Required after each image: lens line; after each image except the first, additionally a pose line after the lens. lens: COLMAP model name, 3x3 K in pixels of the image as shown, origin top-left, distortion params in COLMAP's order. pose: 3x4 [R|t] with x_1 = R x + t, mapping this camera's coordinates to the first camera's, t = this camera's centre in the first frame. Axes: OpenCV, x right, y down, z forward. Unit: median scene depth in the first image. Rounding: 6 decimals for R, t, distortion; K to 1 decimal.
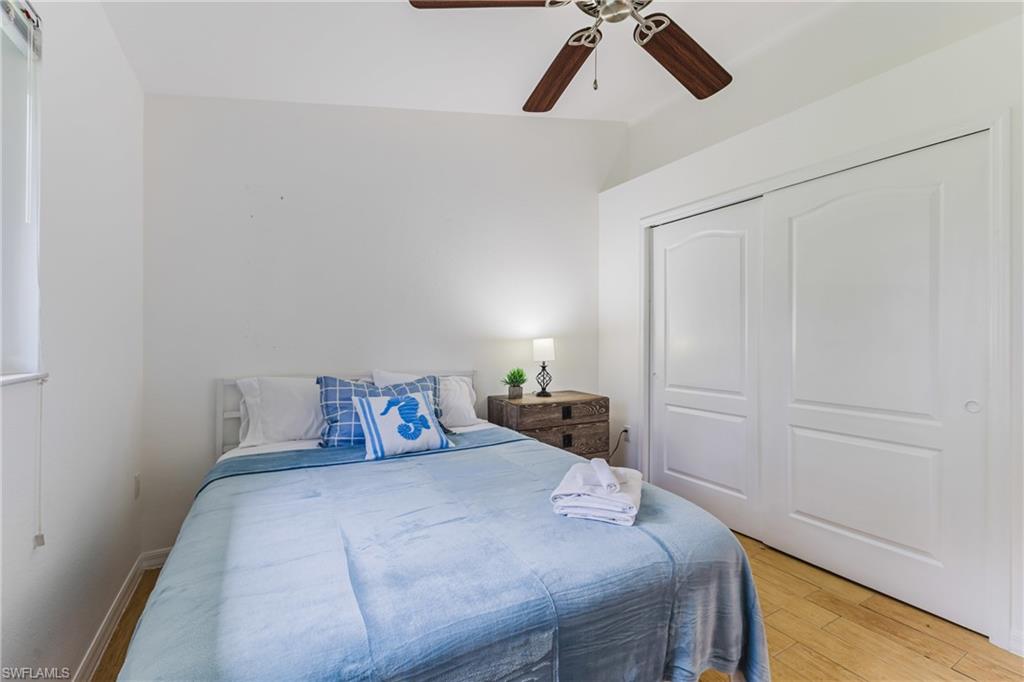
lens RADIAL K [[441.2, 0, 512.3], [0, 441.2, 340.6], [0, 0, 1]] dist [0.007696, -0.002960]
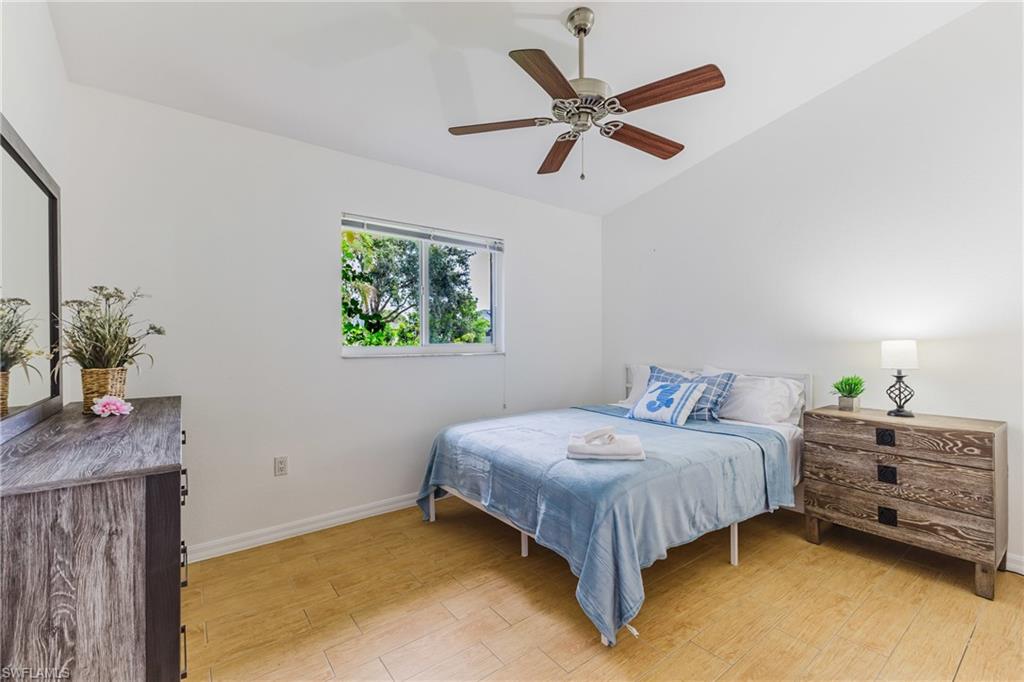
lens RADIAL K [[441.2, 0, 512.8], [0, 441.2, 340.8], [0, 0, 1]] dist [0.007696, -0.002960]
pose [[0.128886, -0.003811, -0.991652, 0.759591], [-0.003175, 0.999986, -0.004256, 0.002283], [0.991654, 0.003697, 0.128872, 0.250316]]
